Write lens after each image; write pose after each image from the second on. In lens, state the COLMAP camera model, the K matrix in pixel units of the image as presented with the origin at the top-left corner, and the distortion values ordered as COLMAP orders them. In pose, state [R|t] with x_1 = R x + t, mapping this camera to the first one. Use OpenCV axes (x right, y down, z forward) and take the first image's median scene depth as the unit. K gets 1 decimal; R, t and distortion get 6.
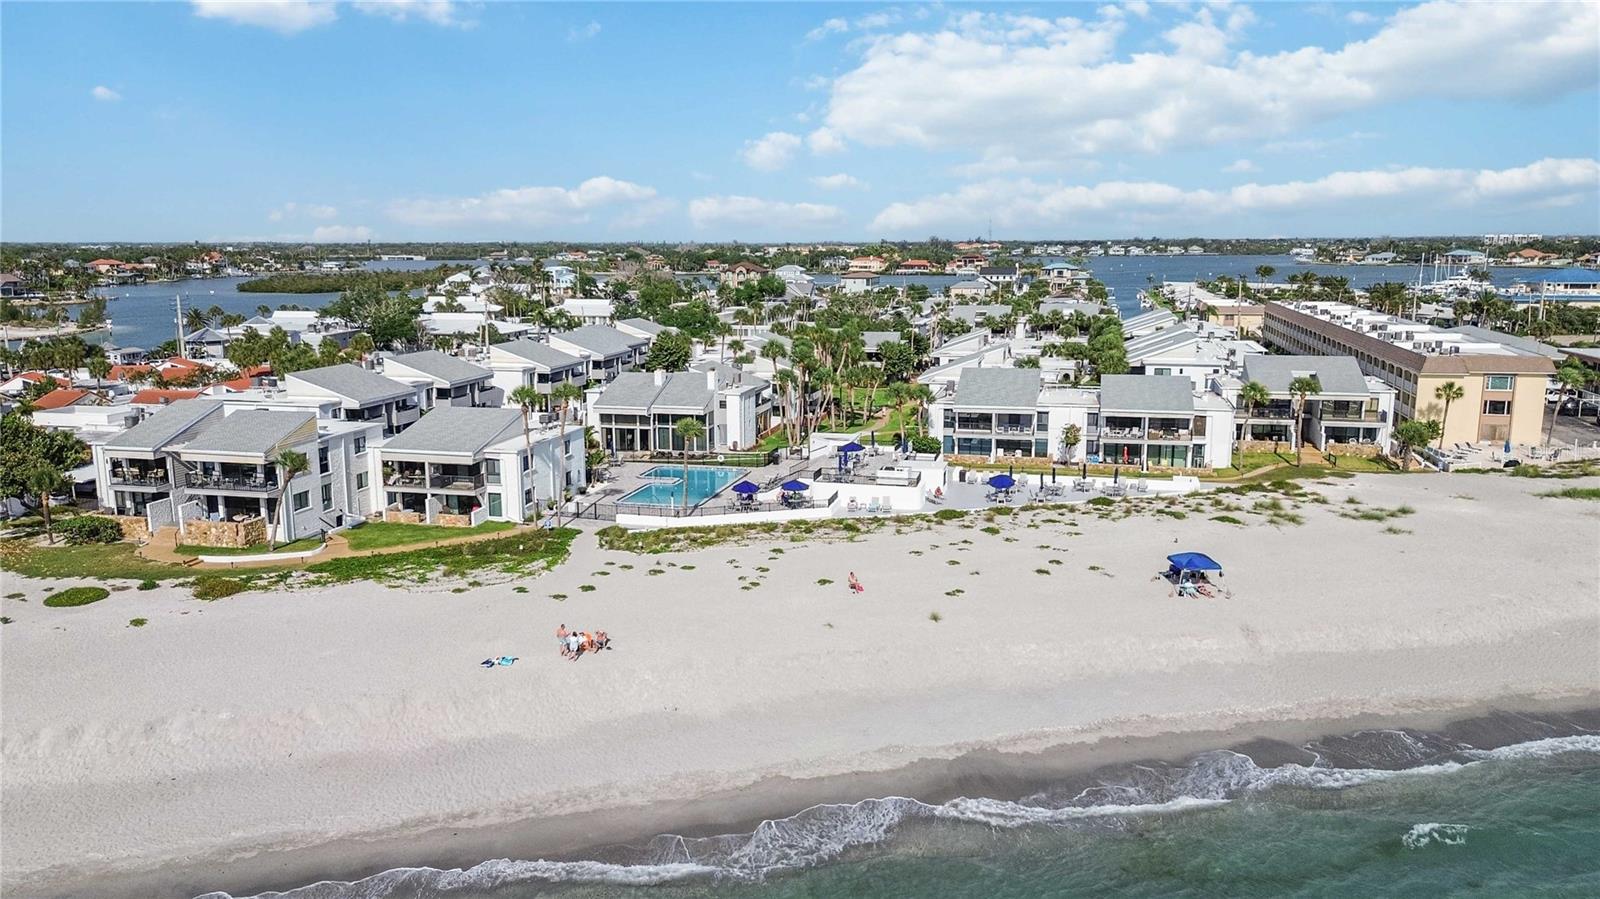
lens RADIAL K [[1141.9, 0, 800.0], [0, 1141.9, 449.5], [0, 0, 1]] dist [0.079453, -0.078898]
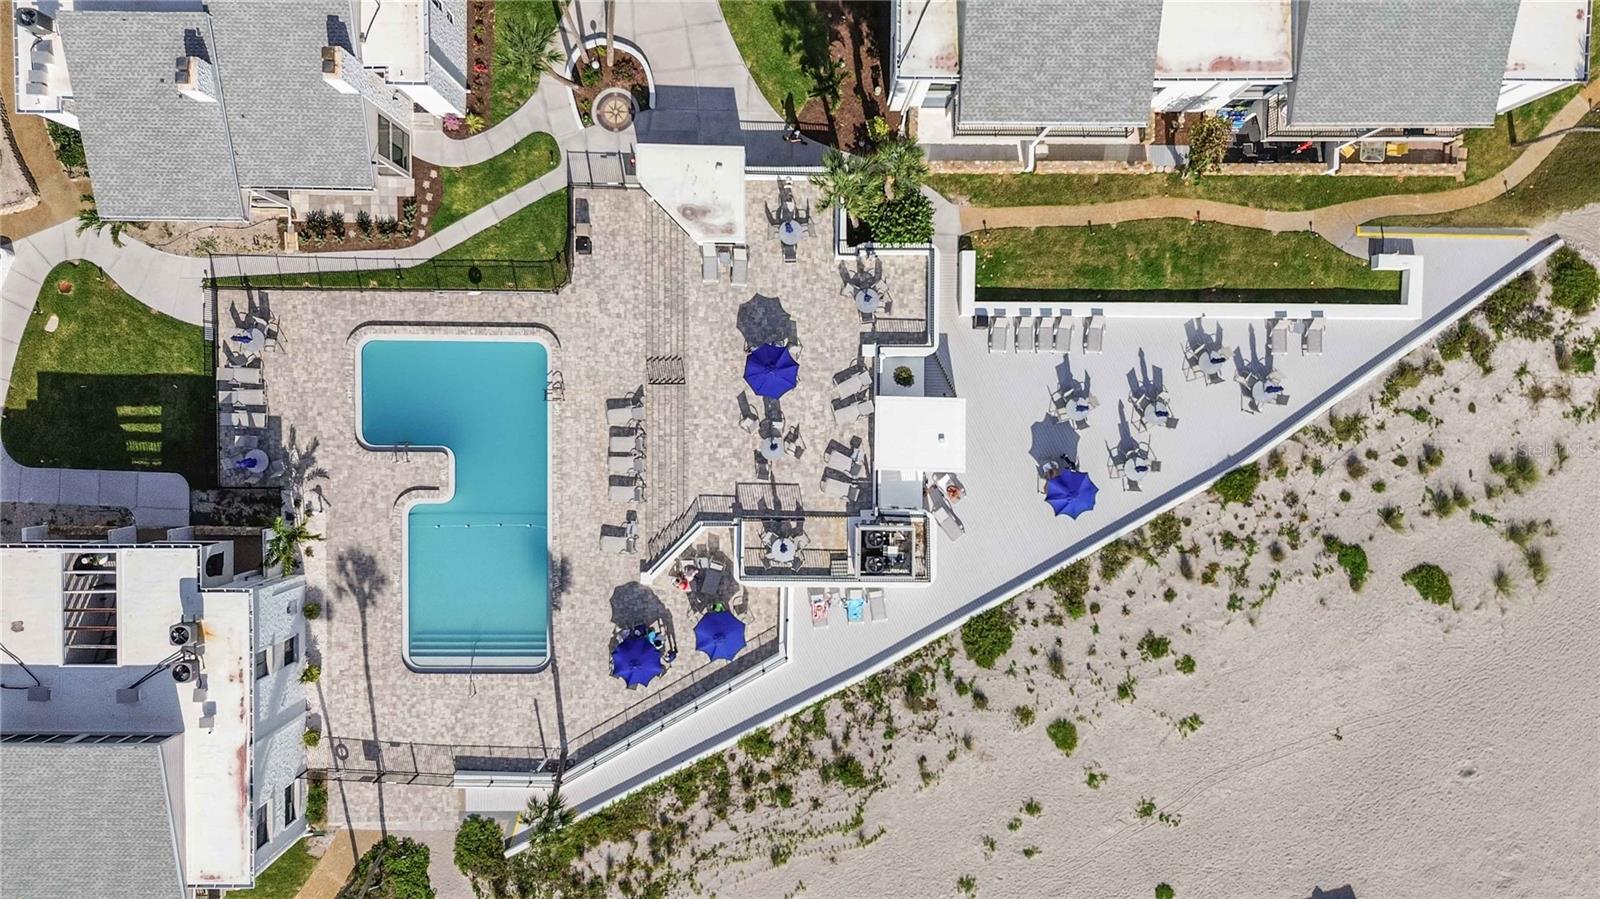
lens RADIAL K [[1141.9, 0, 800.0], [0, 1141.9, 449.5], [0, 0, 1]] dist [0.079453, -0.078898]
pose [[0.970595, -0.240685, 0.003901, 0.047370], [0.029375, 0.134513, 0.990476, -0.466816], [-0.238918, -0.961237, 0.137627, 0.868870]]
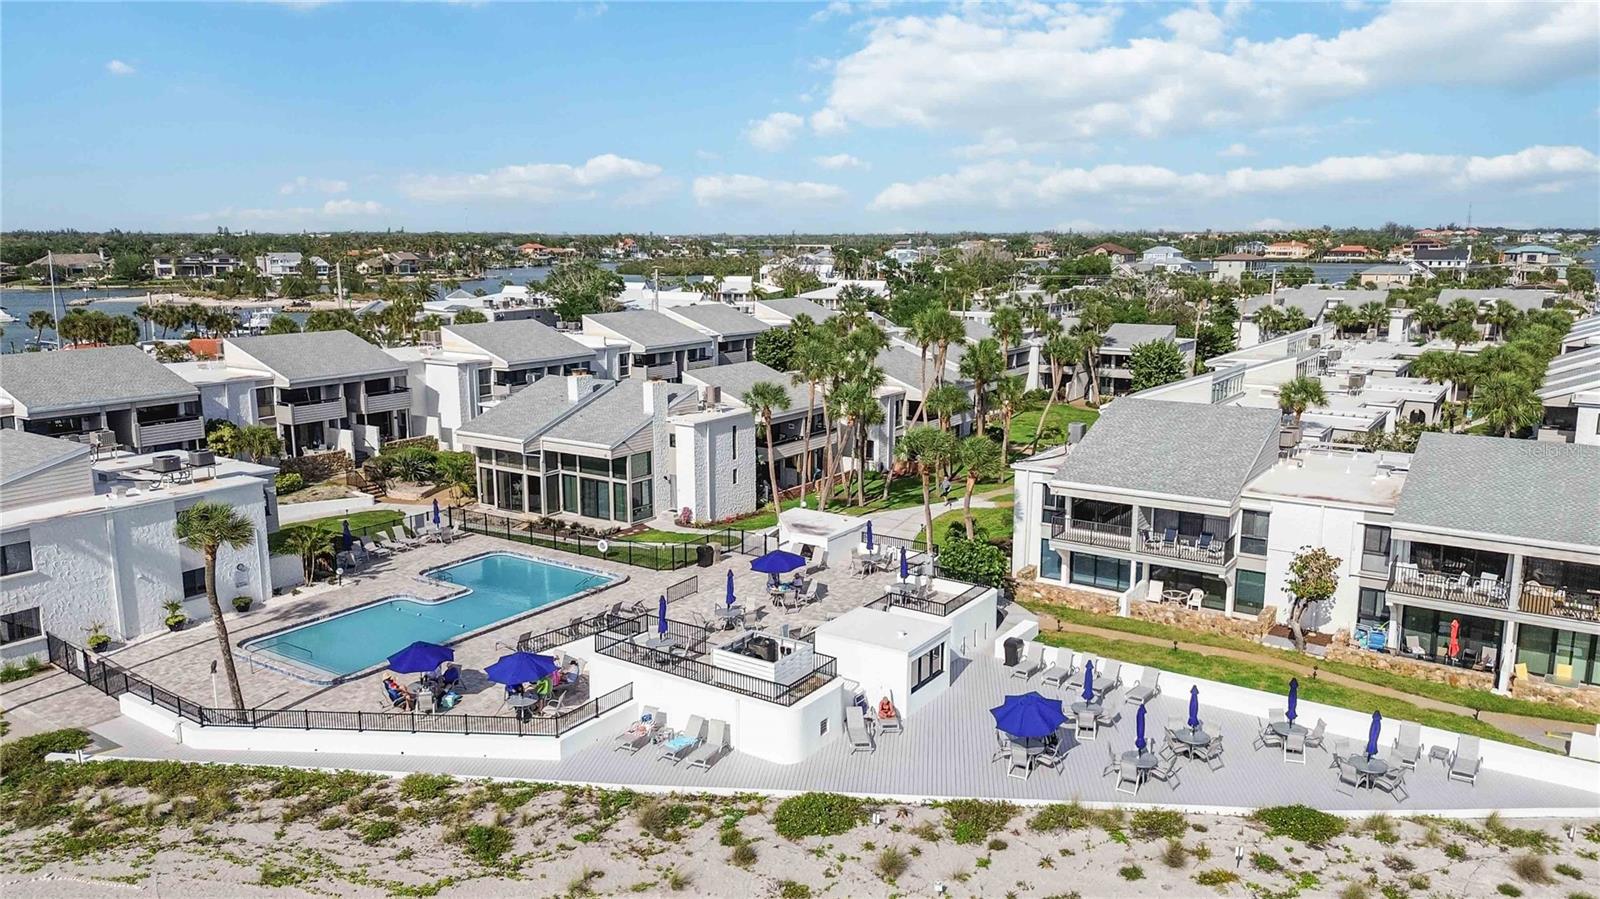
lens RADIAL K [[1141.9, 0, 800.0], [0, 1141.9, 449.5], [0, 0, 1]] dist [0.079453, -0.078898]
pose [[0.938522, 0.066399, -0.338773, 0.204189], [-0.063502, 0.997788, 0.019644, -0.056106], [0.339328, 0.003077, 0.940663, 0.545443]]
